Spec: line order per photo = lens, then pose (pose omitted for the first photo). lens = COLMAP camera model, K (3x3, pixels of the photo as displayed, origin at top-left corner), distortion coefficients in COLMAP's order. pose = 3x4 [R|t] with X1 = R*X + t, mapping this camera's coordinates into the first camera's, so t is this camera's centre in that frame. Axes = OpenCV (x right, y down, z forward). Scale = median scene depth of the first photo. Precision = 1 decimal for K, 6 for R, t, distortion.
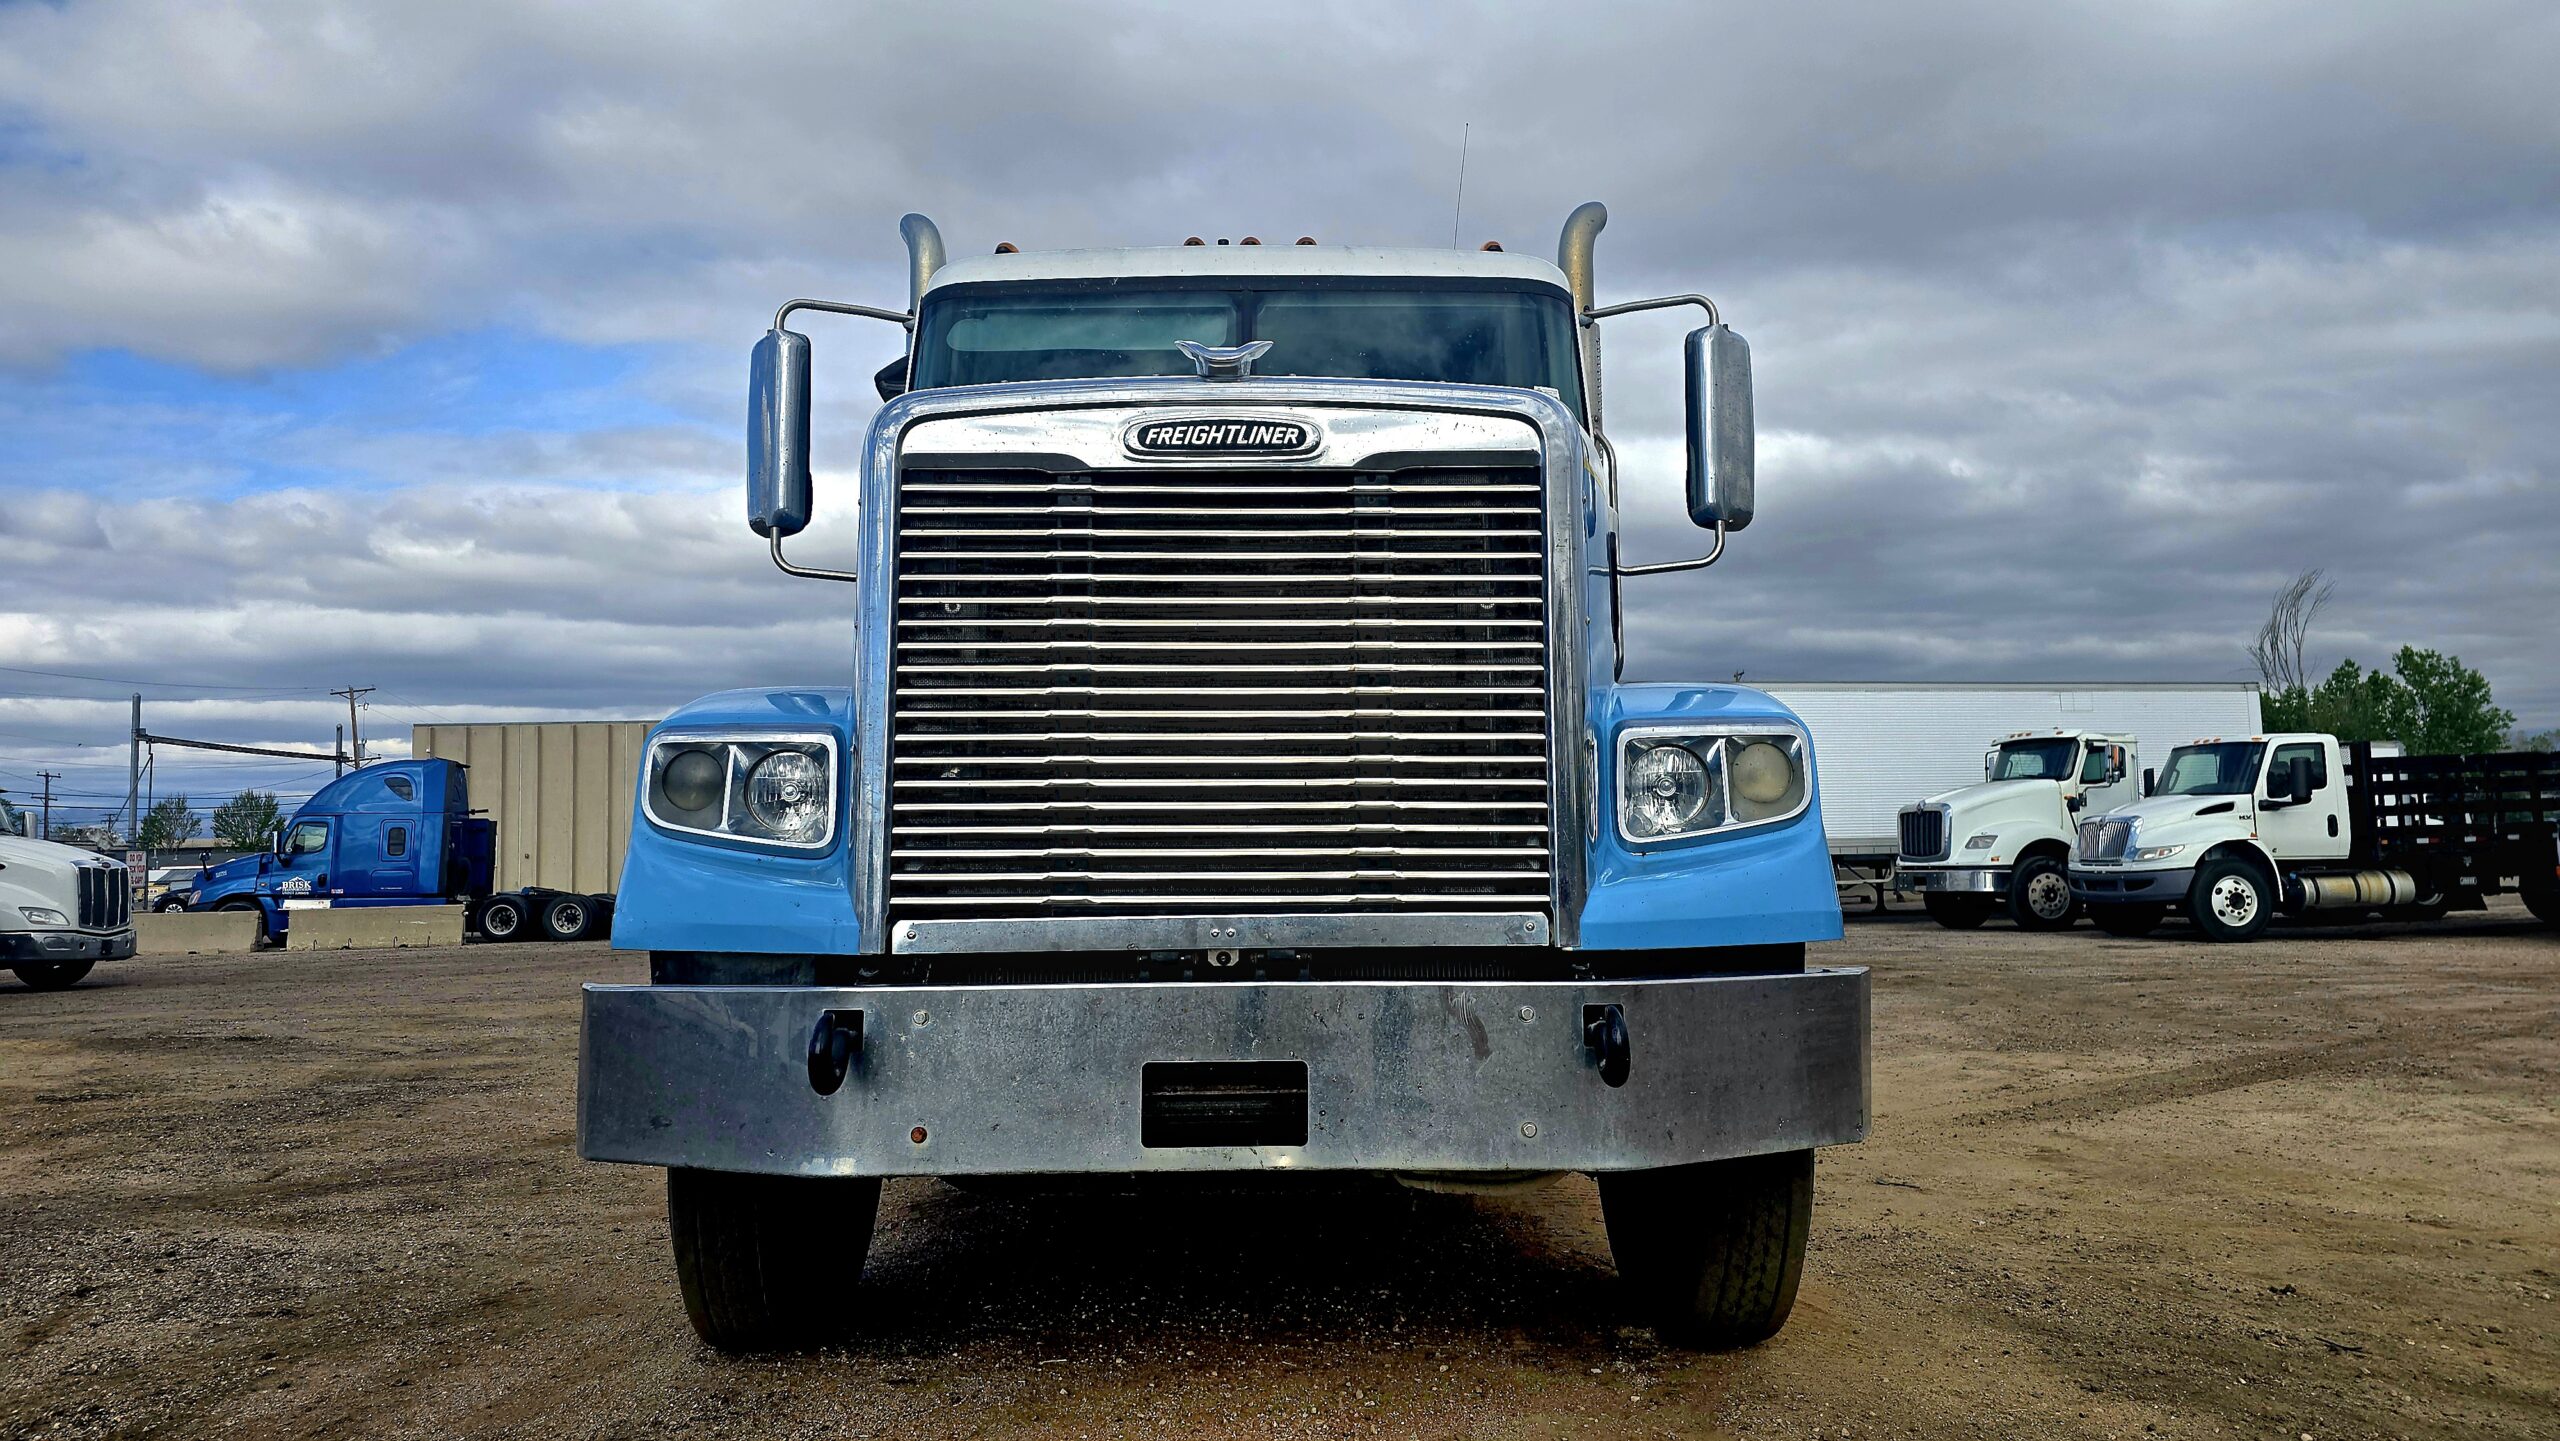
lens RADIAL K [[1762.1, 0, 1280.0], [0, 1762.1, 720.5], [0, 0, 1]] dist [0.079696, -0.001668]
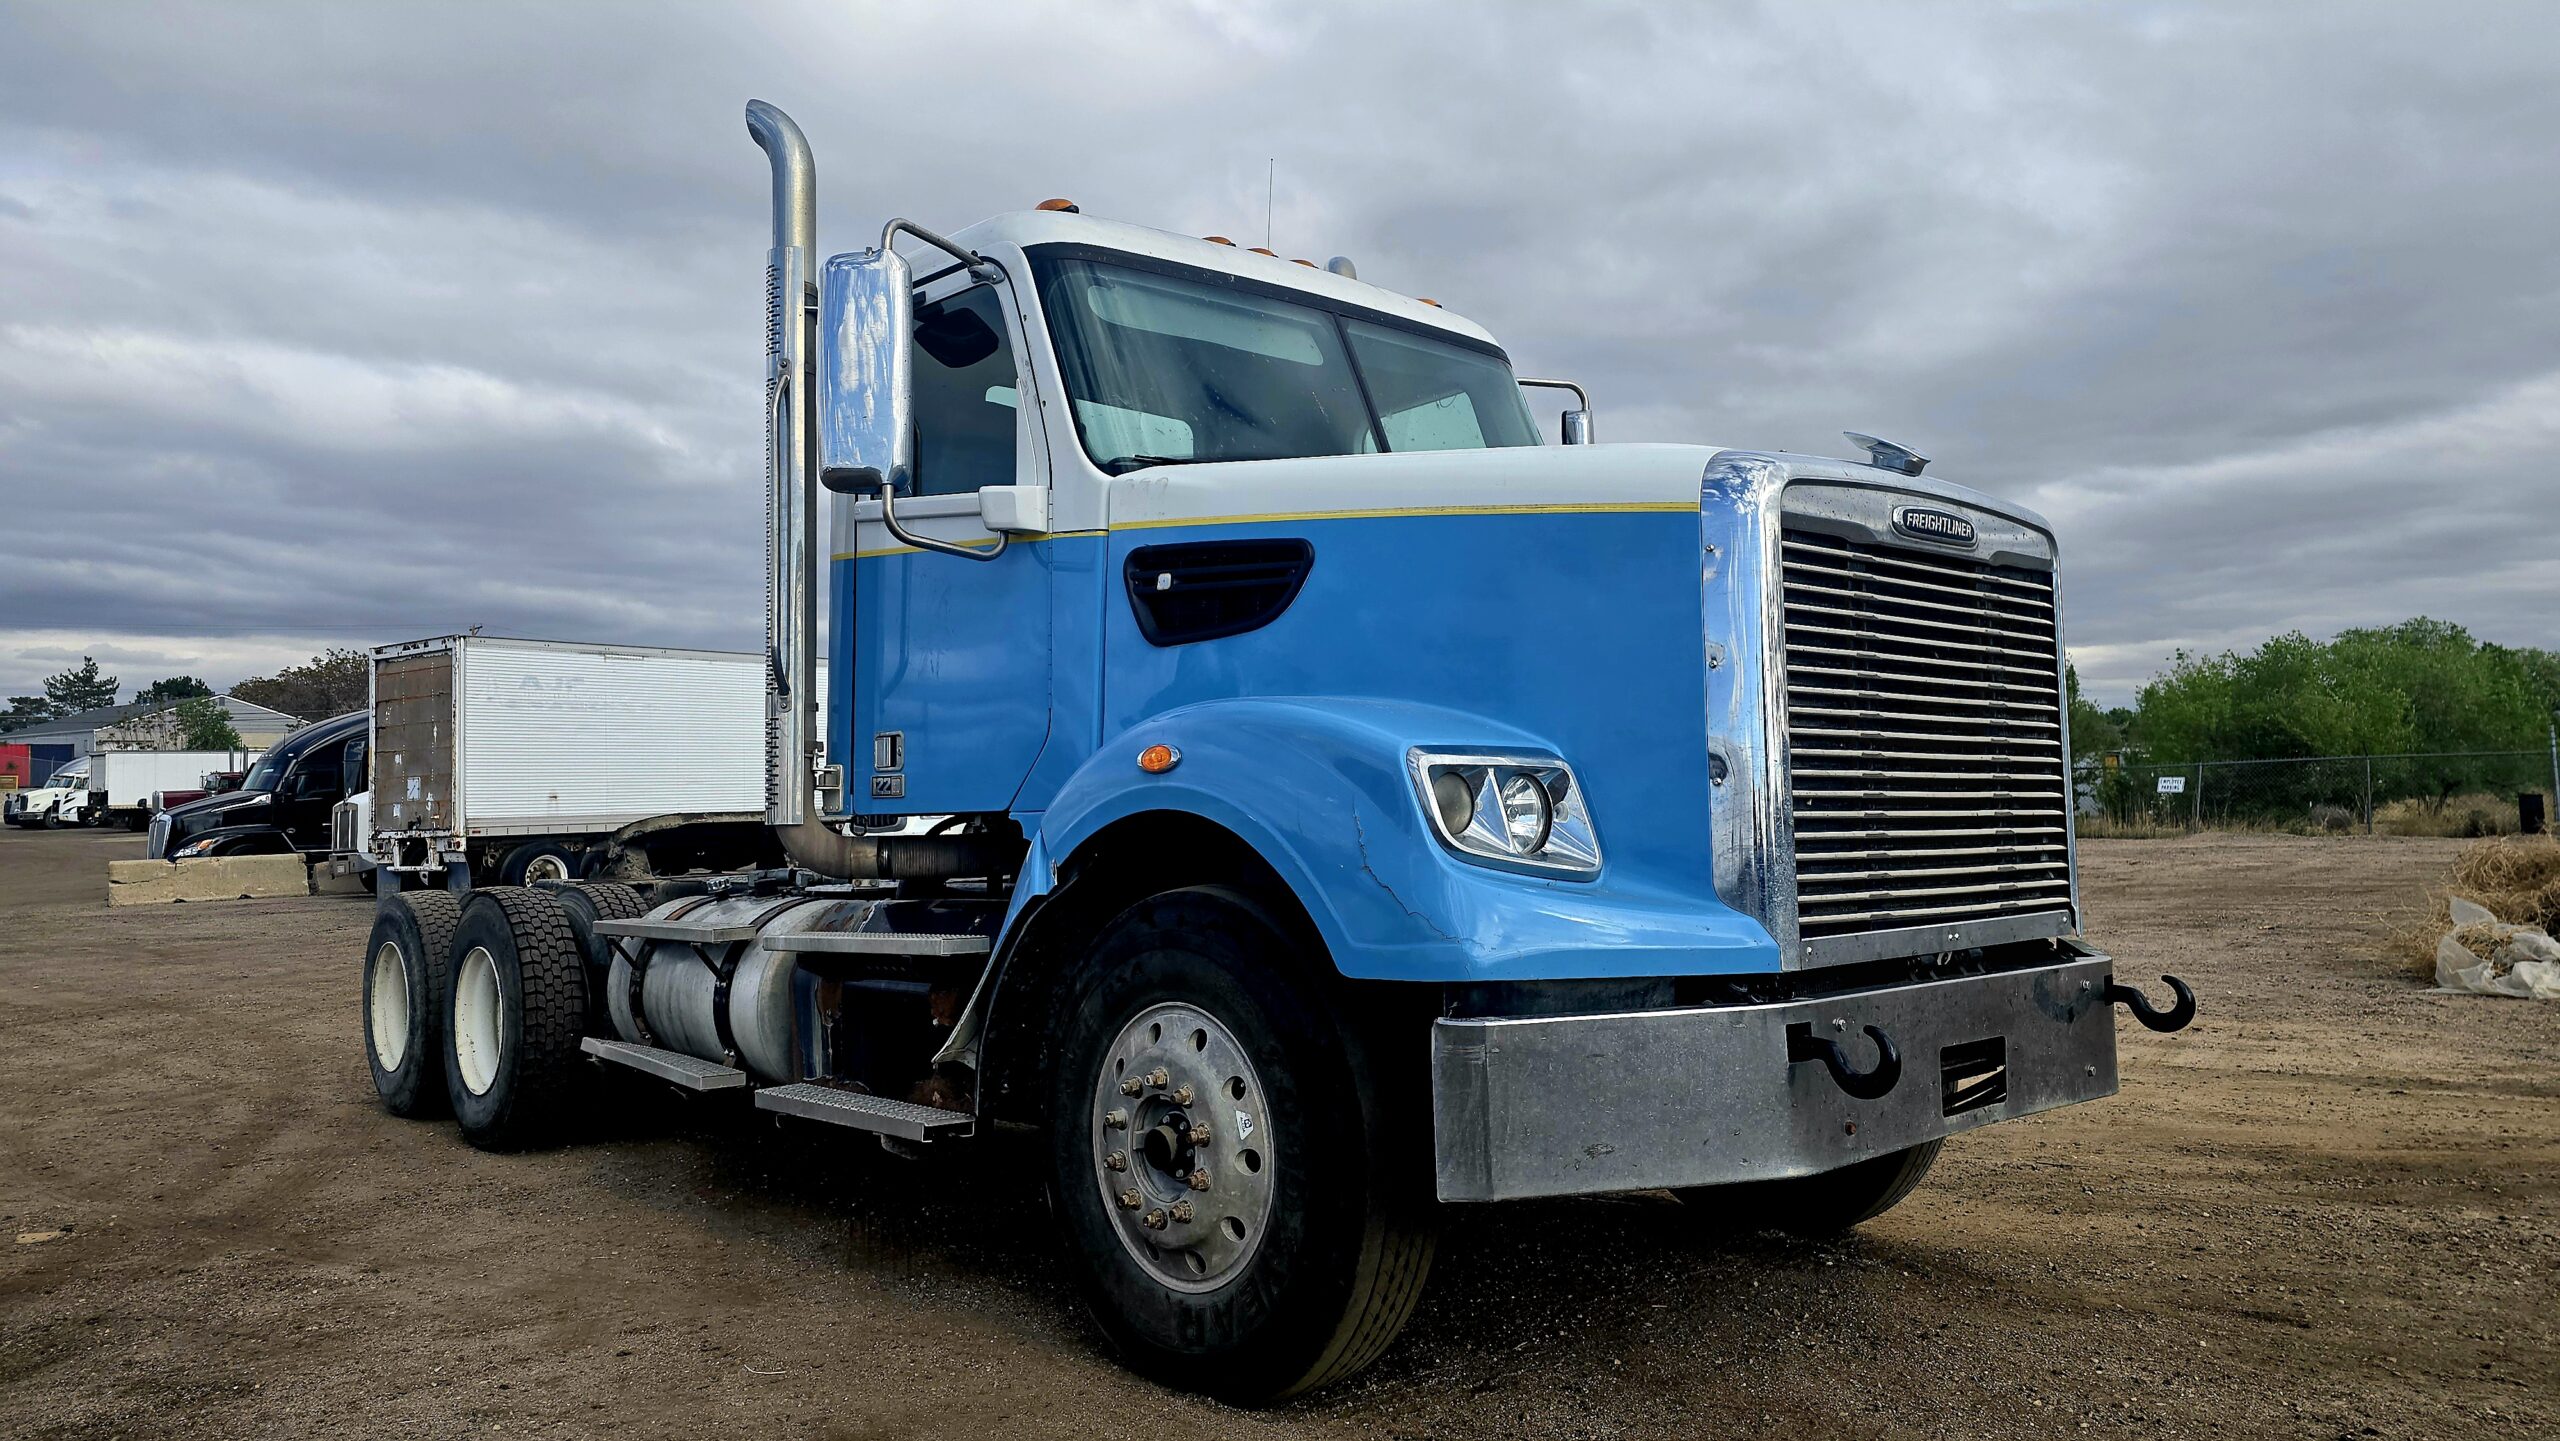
lens RADIAL K [[1762.1, 0, 1280.0], [0, 1762.1, 720.5], [0, 0, 1]] dist [0.079696, -0.001668]
pose [[0.739589, 0.032160, 0.672290, -0.148771], [-0.046393, 0.998918, 0.003252, -0.001410], [-0.671458, -0.033595, 0.740281, 0.050392]]
